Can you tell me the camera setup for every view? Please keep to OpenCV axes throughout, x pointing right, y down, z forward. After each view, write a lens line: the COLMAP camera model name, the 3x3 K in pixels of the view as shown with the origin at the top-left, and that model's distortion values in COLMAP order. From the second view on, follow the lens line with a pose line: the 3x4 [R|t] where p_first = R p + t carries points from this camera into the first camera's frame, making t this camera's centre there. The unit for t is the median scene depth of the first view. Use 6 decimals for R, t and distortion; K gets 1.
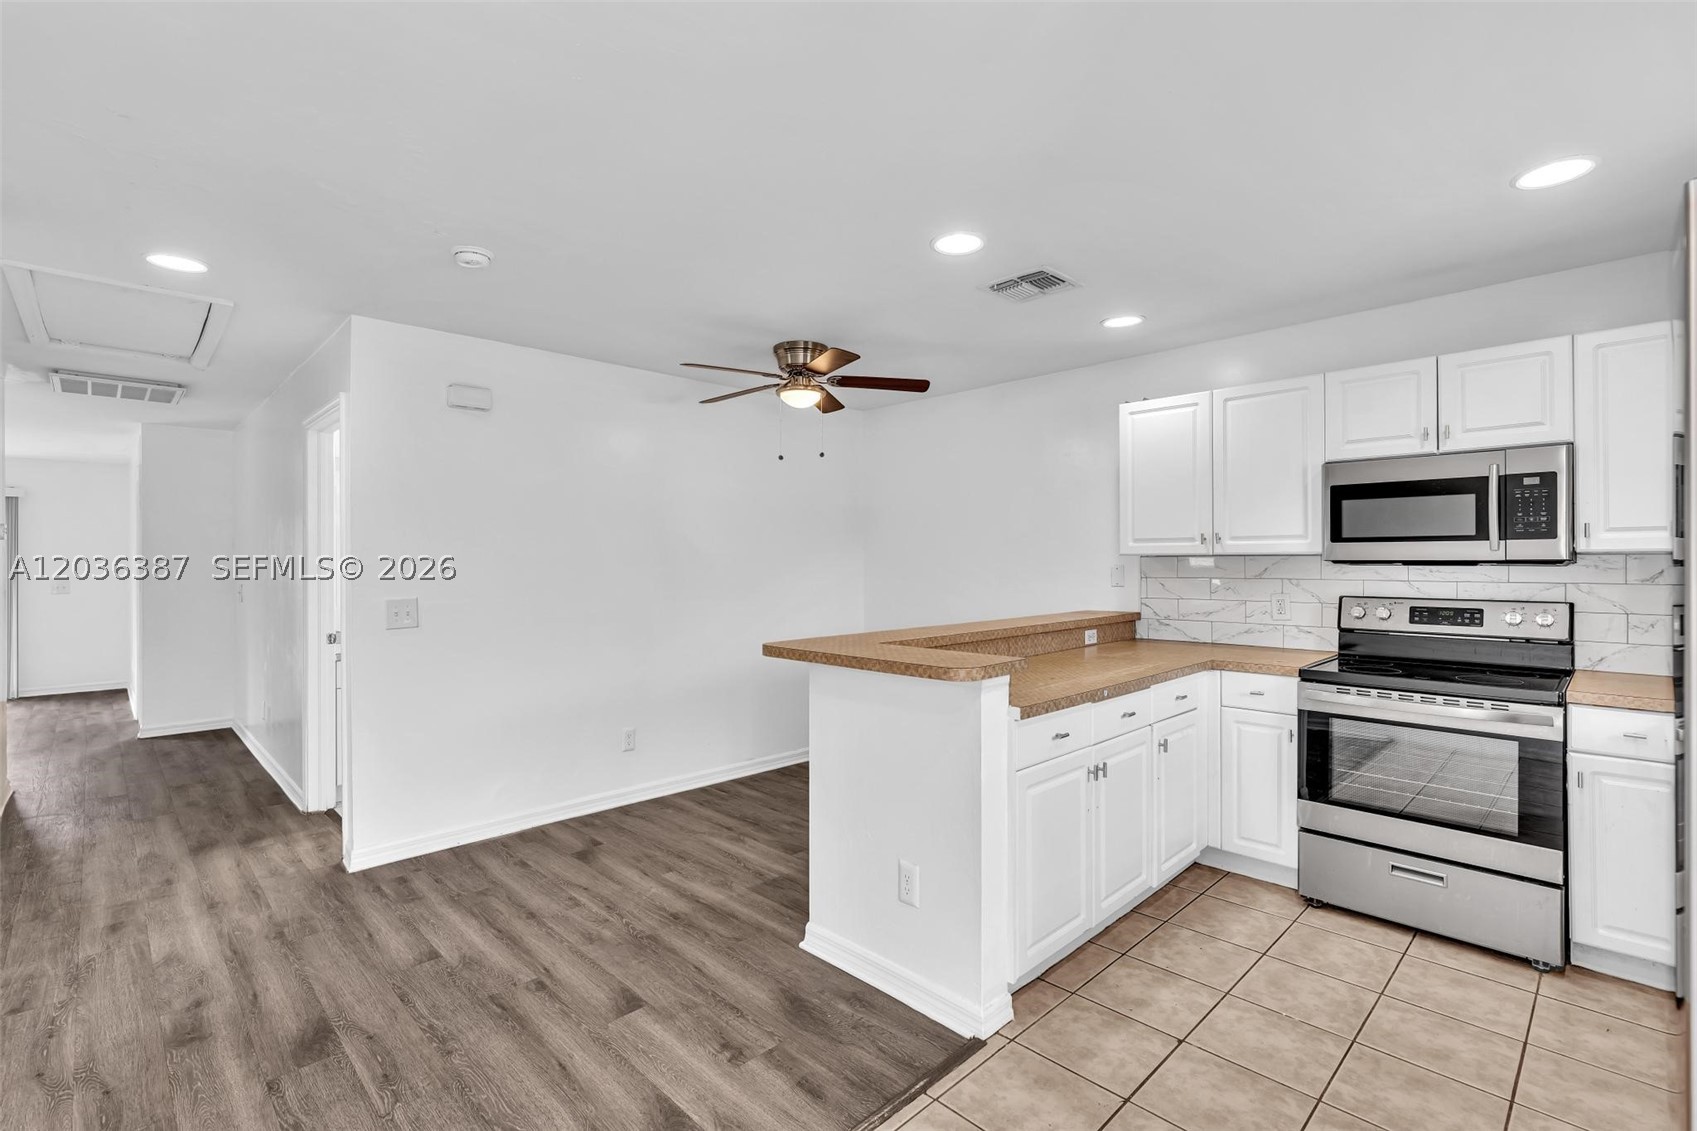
lens RADIAL K [[777.2, 0, 853.6], [0, 777.2, 565.5], [0, 0, 1]] dist [-0.007425, 0.002879]
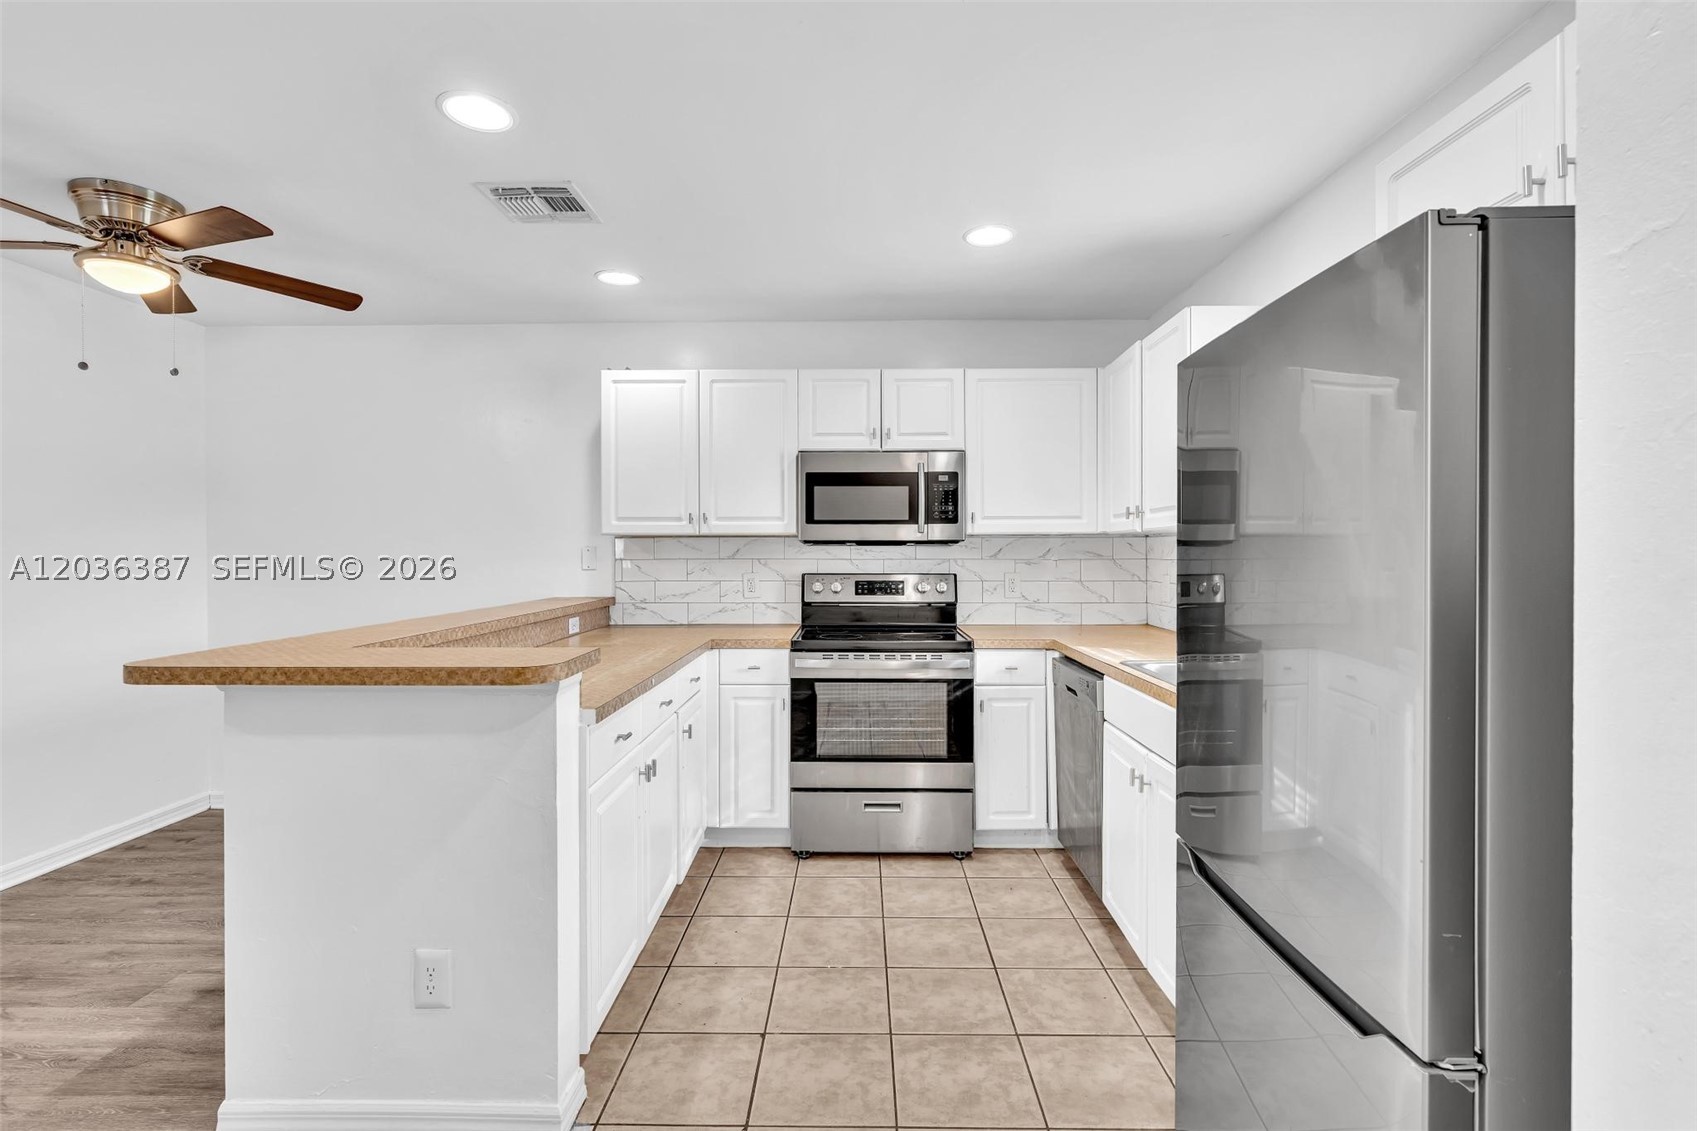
lens RADIAL K [[777.2, 0, 850.6], [0, 777.2, 559.8], [0, 0, 1]] dist [-0.007425, 0.002879]
pose [[0.707738, -0.002989, 0.706469, -0.125194], [0.004114, 0.999992, 0.000110, 0.022098], [-0.706463, 0.002829, 0.707744, 0.179566]]
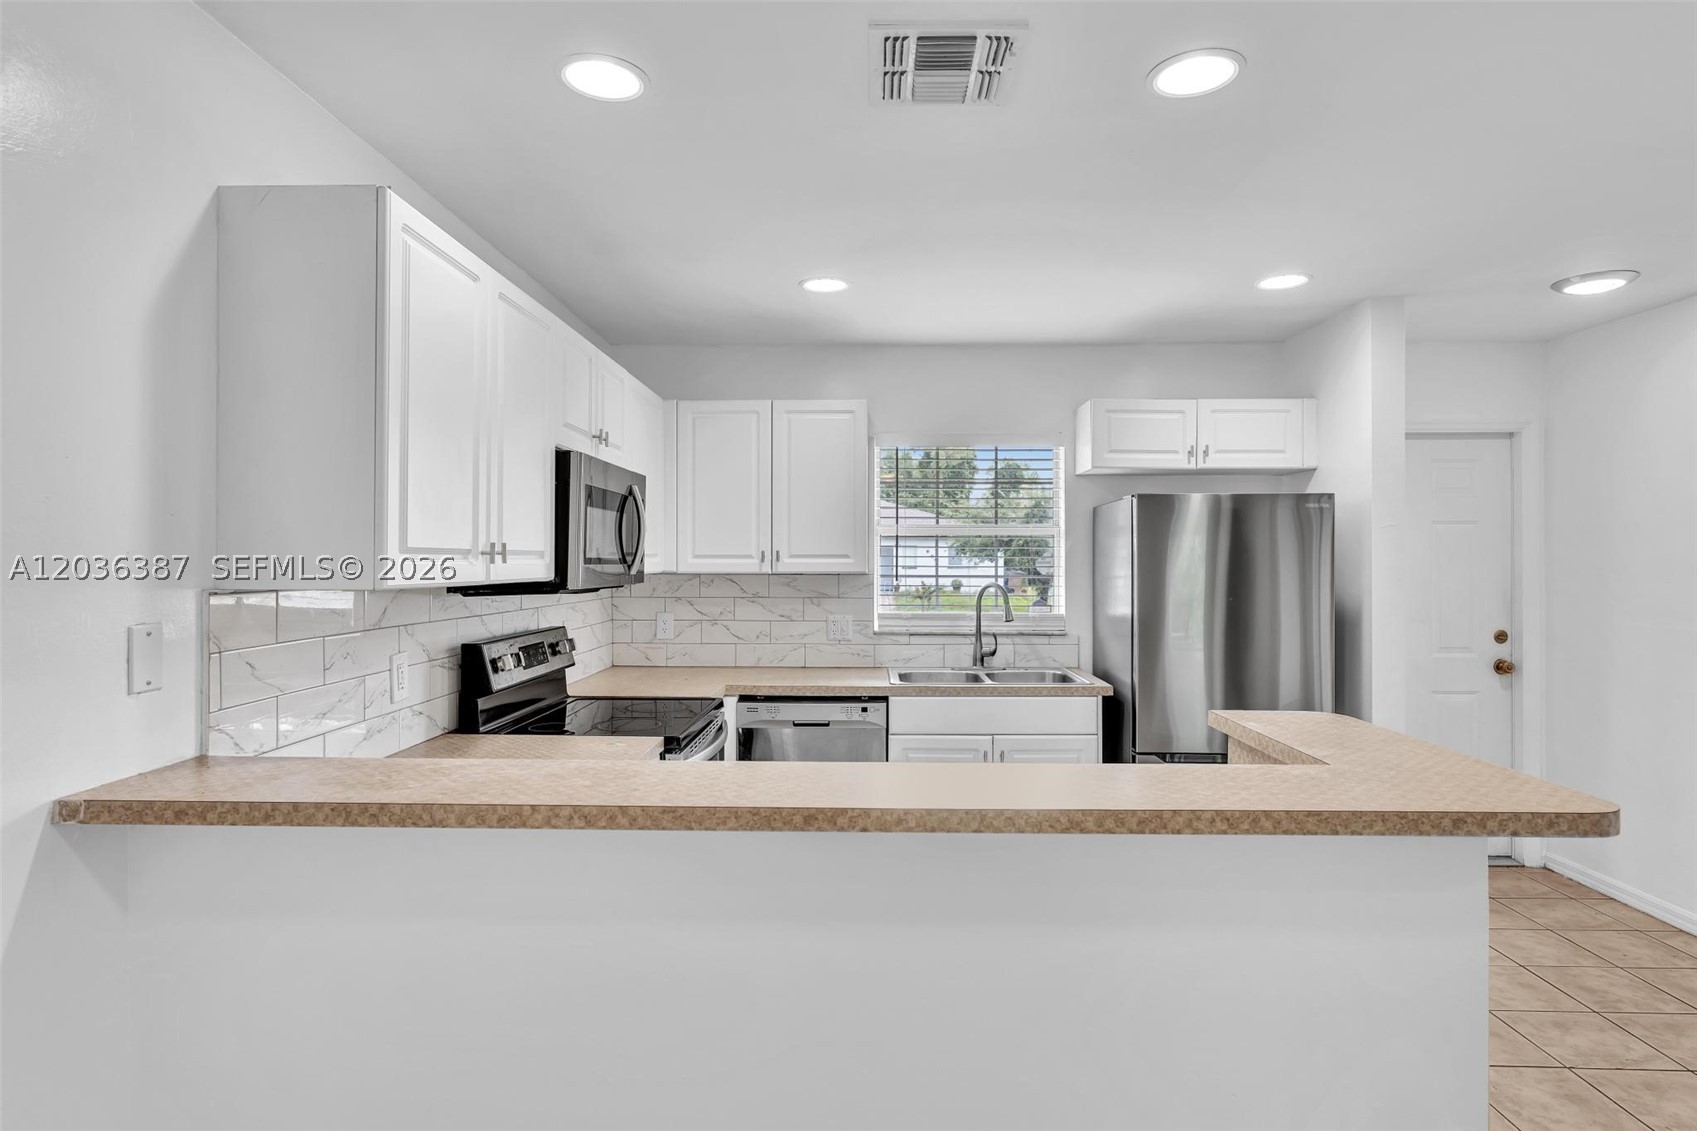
lens RADIAL K [[905.2, 0, 843.2], [0, 905.2, 548.0], [0, 0, 1]] dist [-0.014215, -0.000385]
pose [[-0.691934, 0.012688, 0.721849, -0.152854], [0.005505, 0.999909, -0.012299, -0.034362], [-0.721939, -0.004537, -0.691941, 1.455658]]
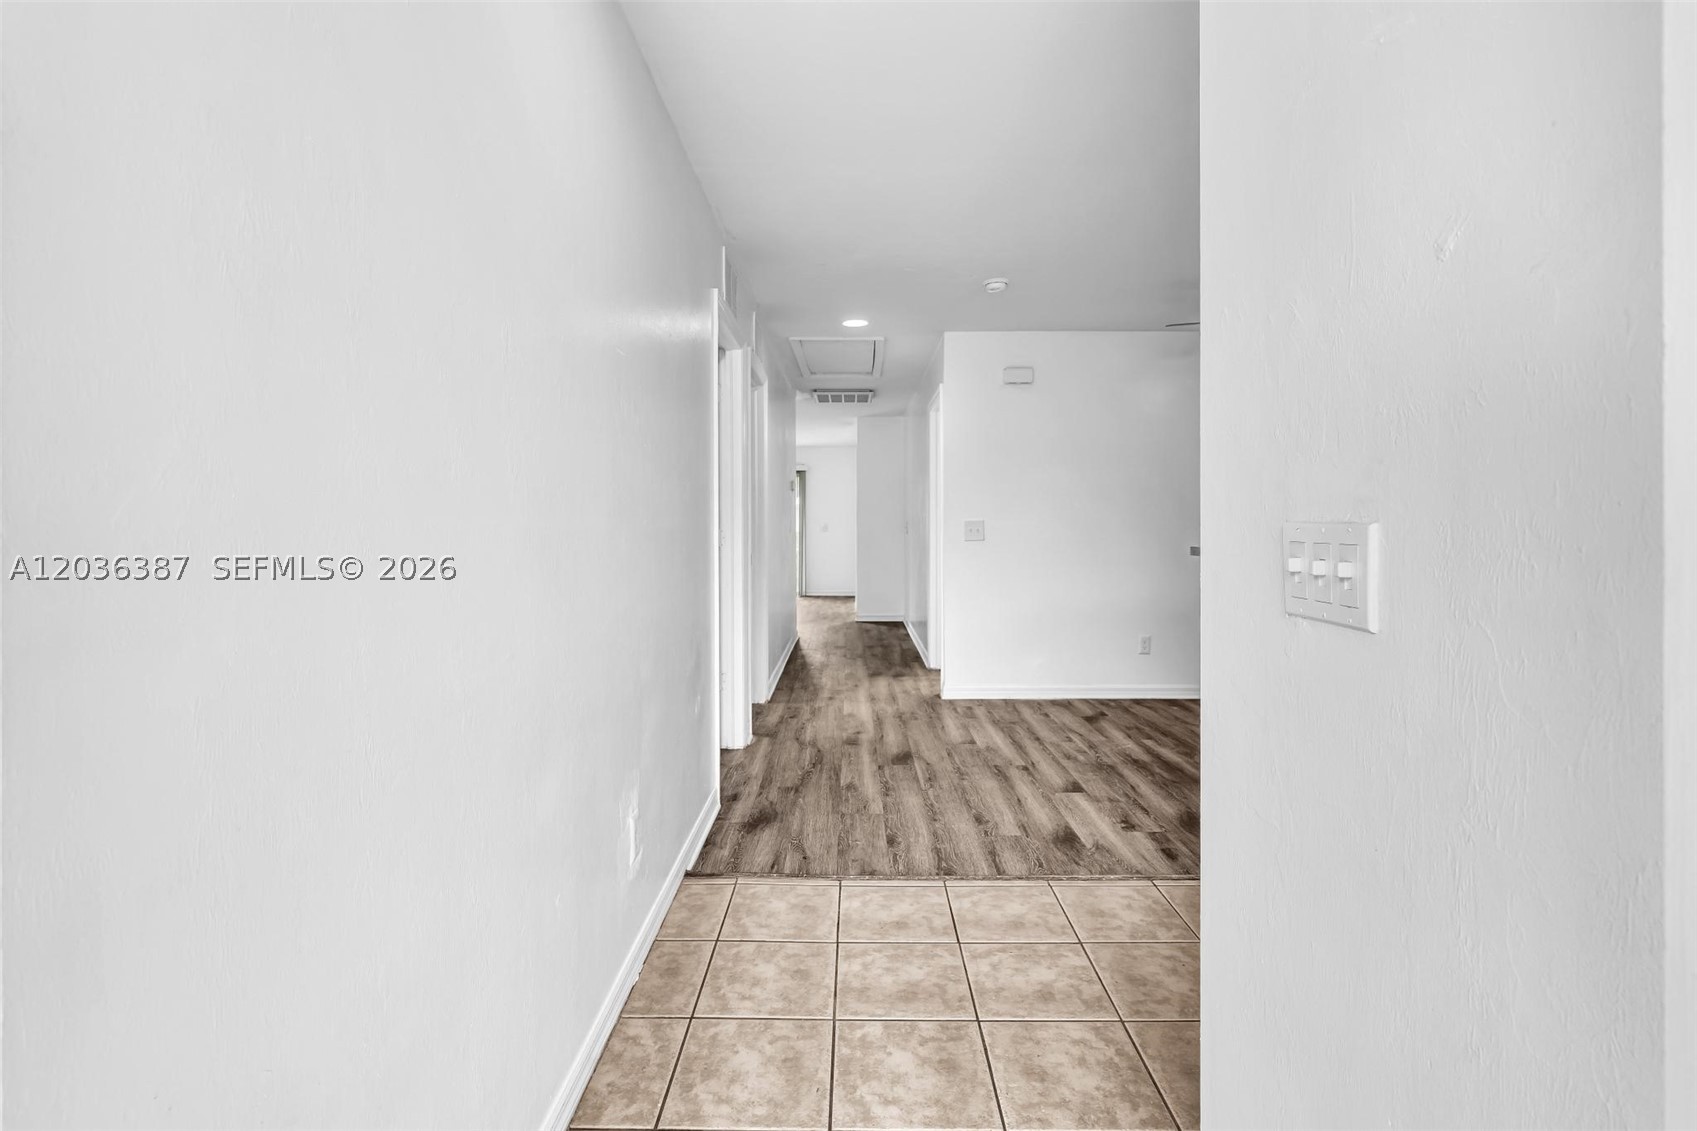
lens RADIAL K [[777.2, 0, 841.7], [0, 777.2, 545.0], [0, 0, 1]] dist [-0.007425, 0.002879]
pose [[0.706552, 0.021905, -0.707322, 0.321611], [-0.003283, 0.999611, 0.027679, 0.057238], [0.707654, -0.017234, 0.706349, -0.245428]]
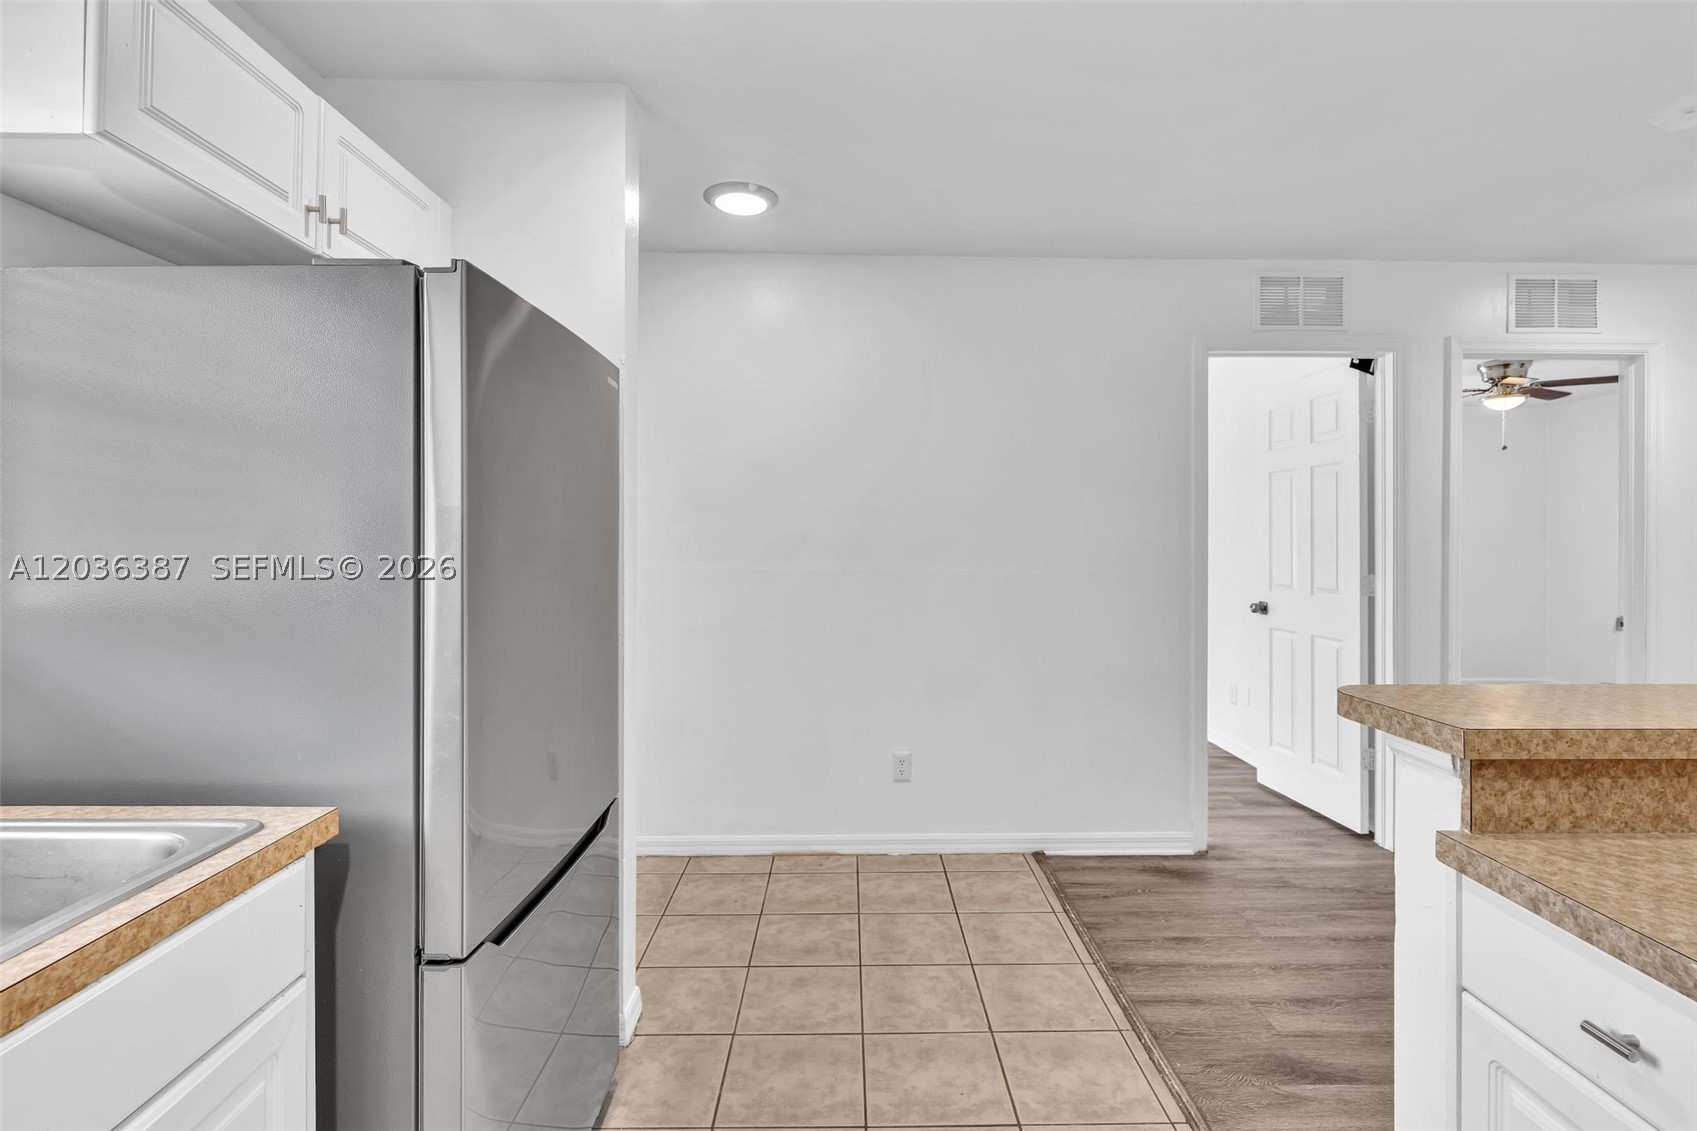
lens RADIAL K [[804.9, 0, 850.9], [0, 804.9, 539.3], [0, 0, 1]] dist [-0.011197, 0.002582]
pose [[-0.690246, 0.002481, -0.723570, 0.561663], [-0.004279, 0.999963, 0.007511, 0.012790], [0.723562, 0.008280, -0.690210, 0.785404]]
